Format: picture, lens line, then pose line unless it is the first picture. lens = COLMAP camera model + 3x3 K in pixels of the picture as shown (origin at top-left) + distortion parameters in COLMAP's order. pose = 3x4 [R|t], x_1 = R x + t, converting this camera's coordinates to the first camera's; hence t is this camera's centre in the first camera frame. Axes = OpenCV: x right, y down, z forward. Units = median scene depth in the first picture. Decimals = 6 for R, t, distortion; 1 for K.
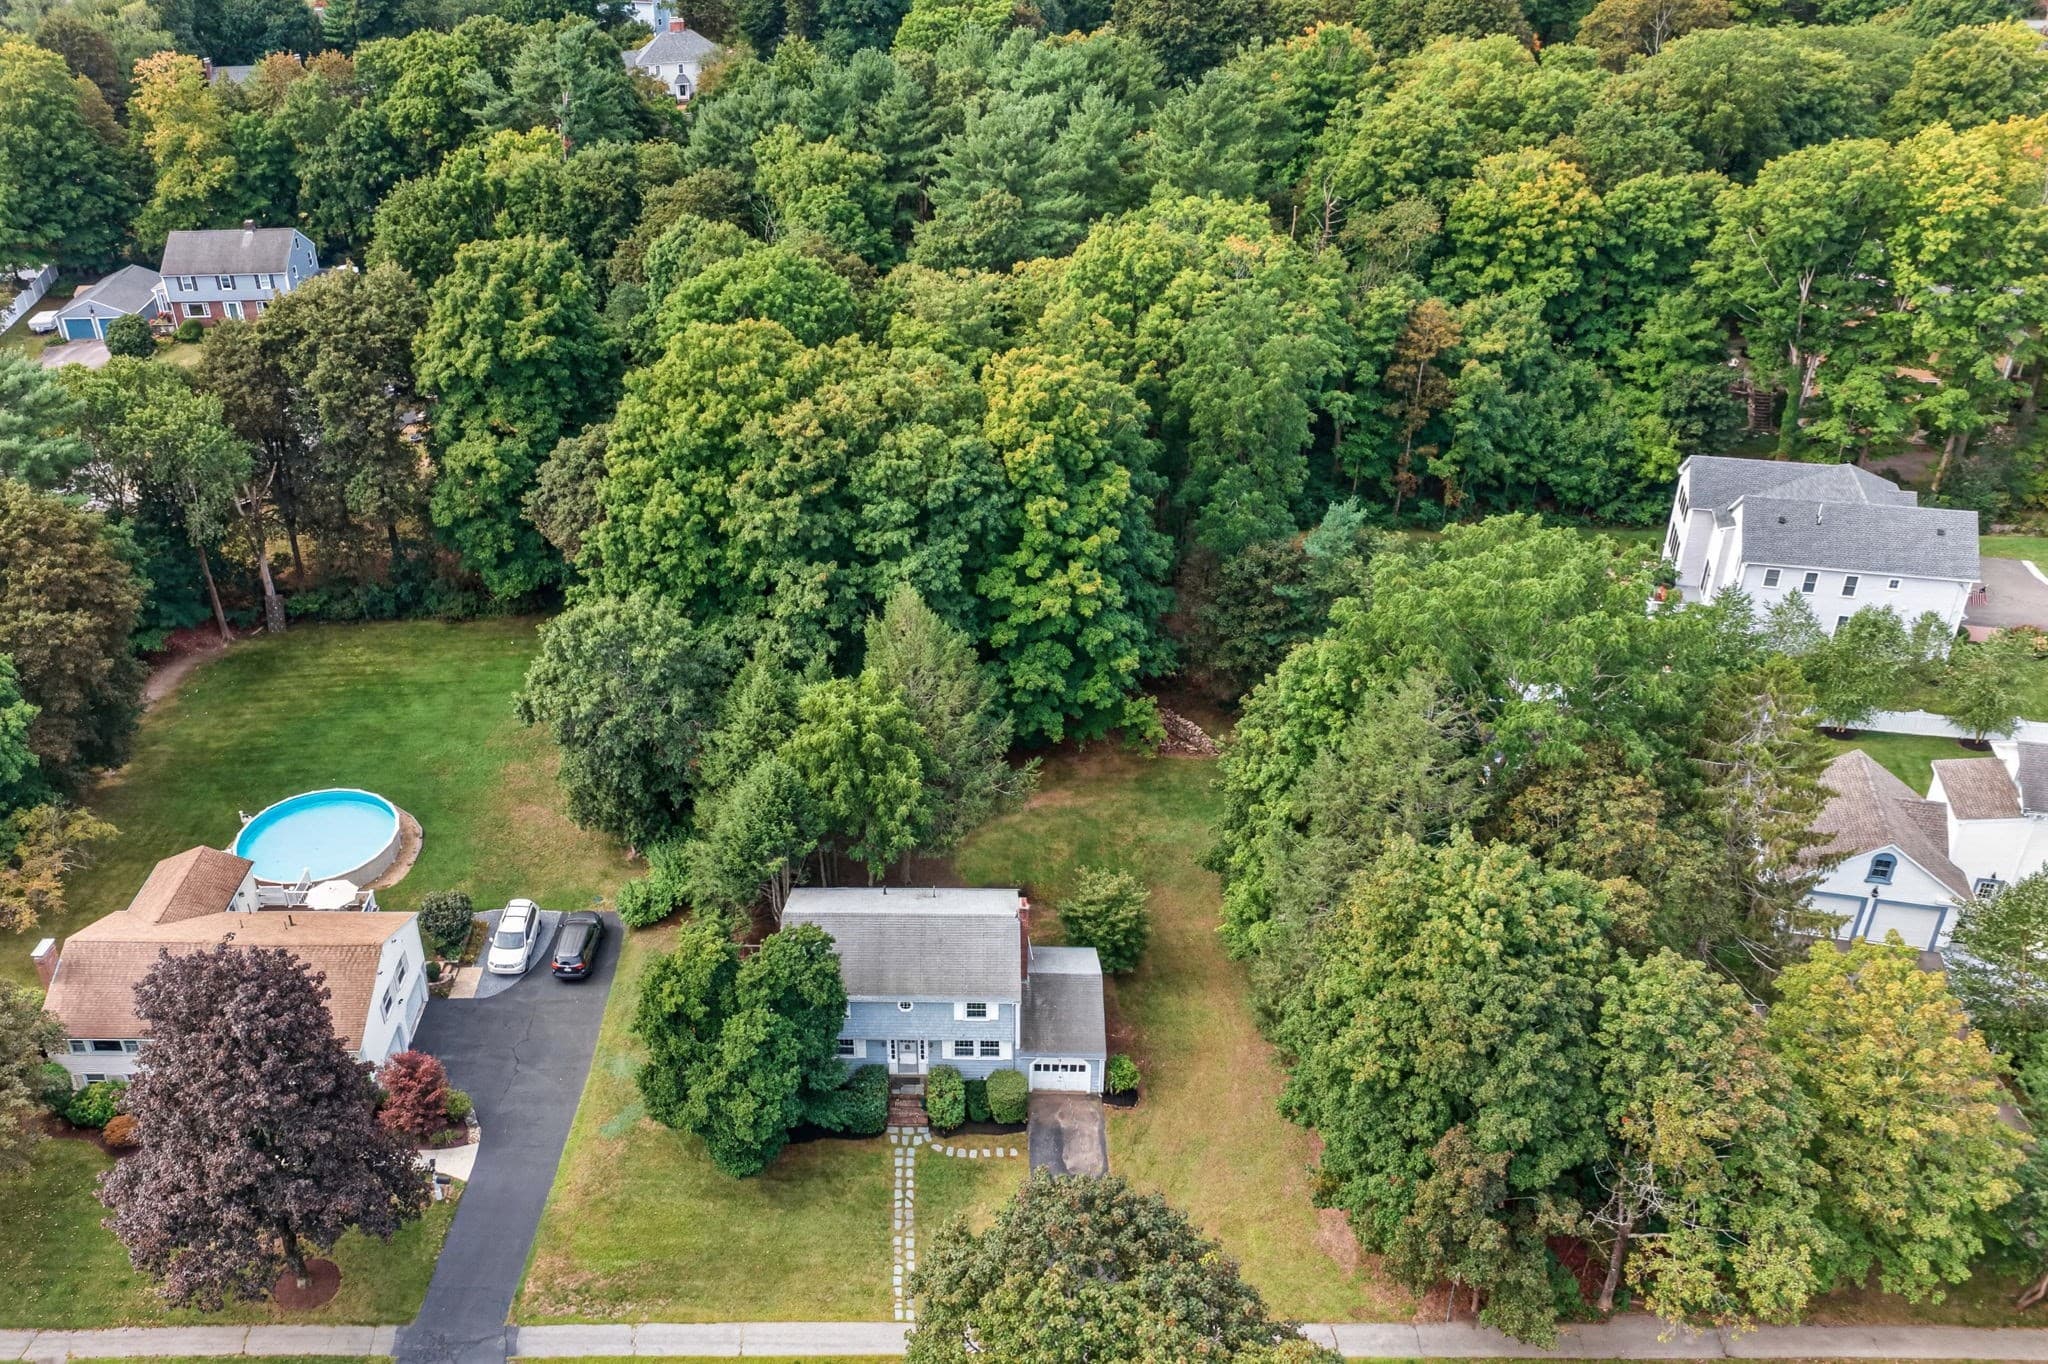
lens RADIAL K [[1760.0, 0, 864.0], [0, 1760.0, 680.8], [0, 0, 1]] dist [0.043723, -0.084593]
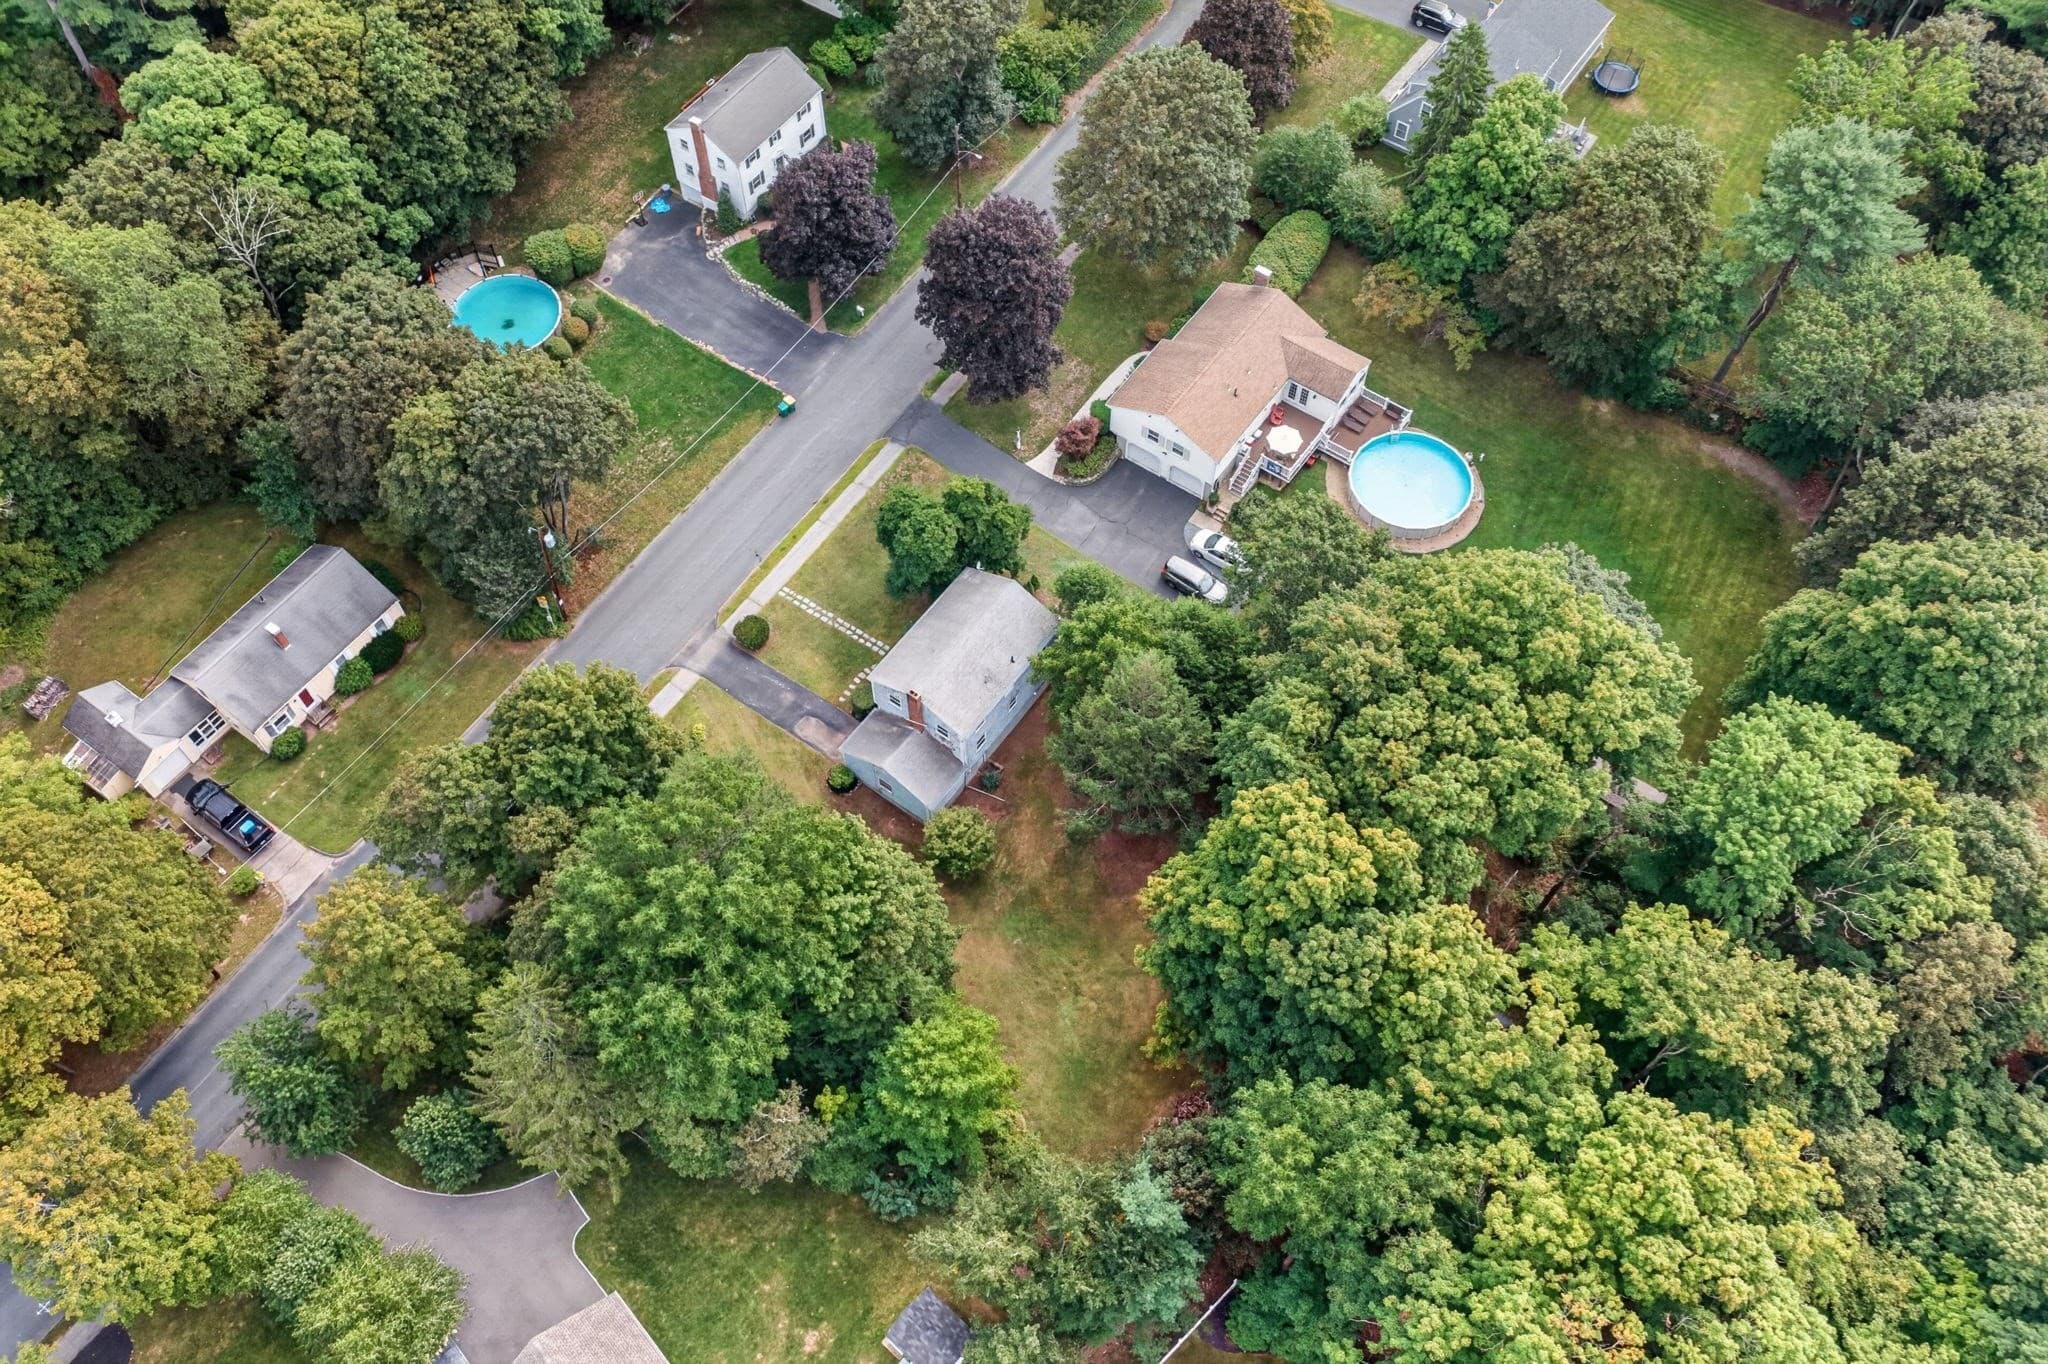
lens RADIAL K [[1690.1, 0, 1024.0], [0, 1690.1, 682.0], [0, 0, 1]] dist [0.046992, -0.080522]
pose [[-0.538761, 0.734498, -0.412614, 0.506209], [-0.413857, 0.195854, 0.889024, -0.944684], [0.733798, 0.649734, 0.198459, 0.688808]]
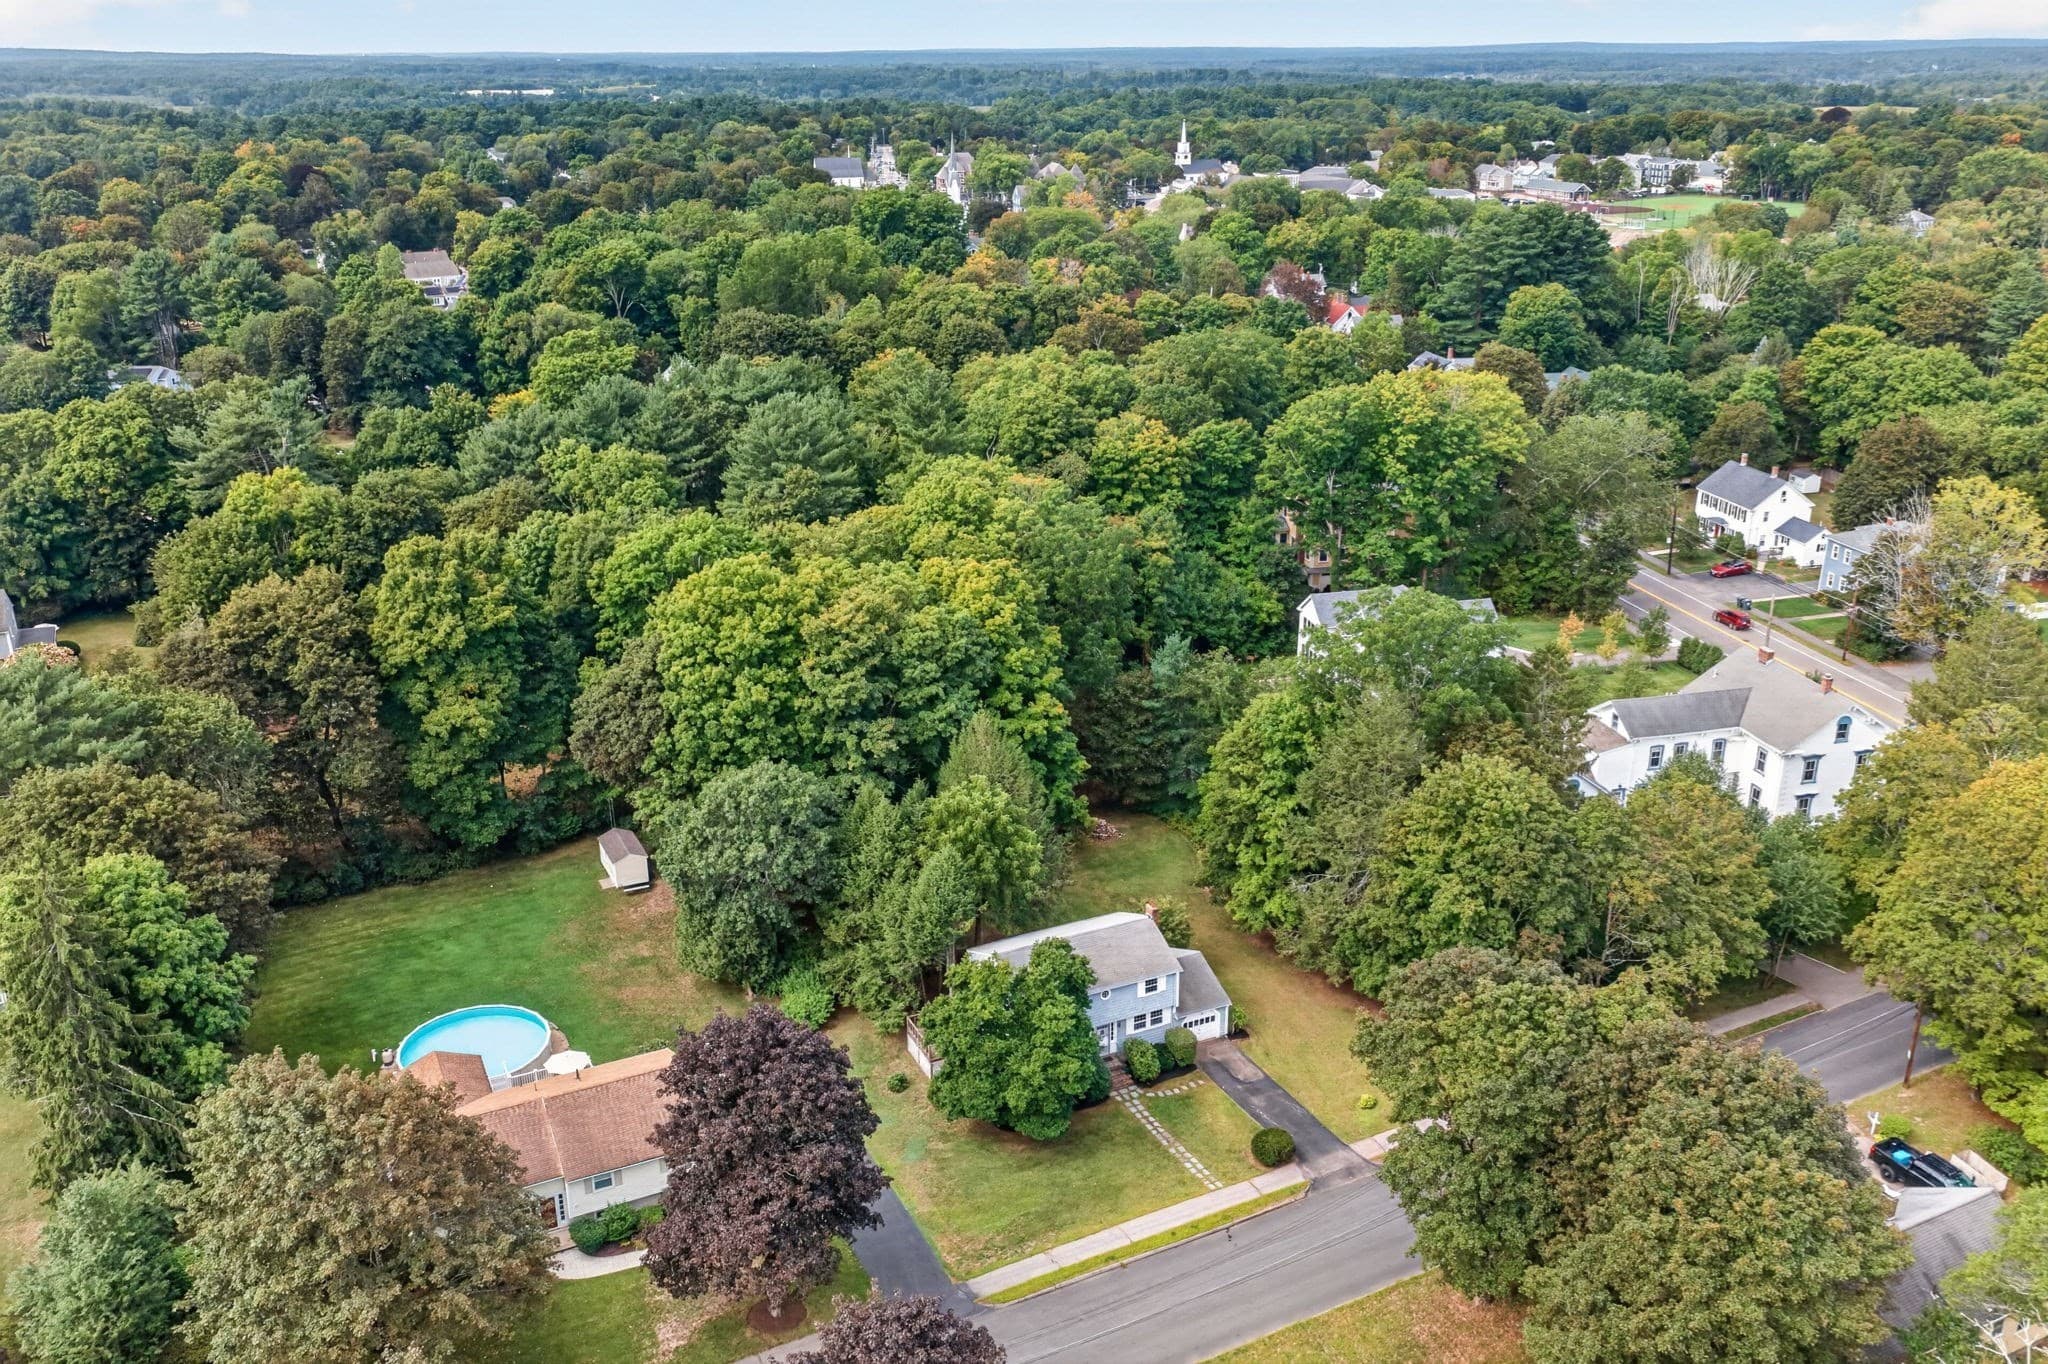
lens RADIAL K [[1690.1, 0, 1021.4], [0, 1690.1, 647.1], [0, 0, 1]] dist [0.044843, -0.001471]
pose [[0.876204, -0.131058, 0.463778, -0.506836], [0.225540, 0.961941, -0.154275, 0.097422], [-0.425908, 0.239777, 0.872416, -0.136550]]
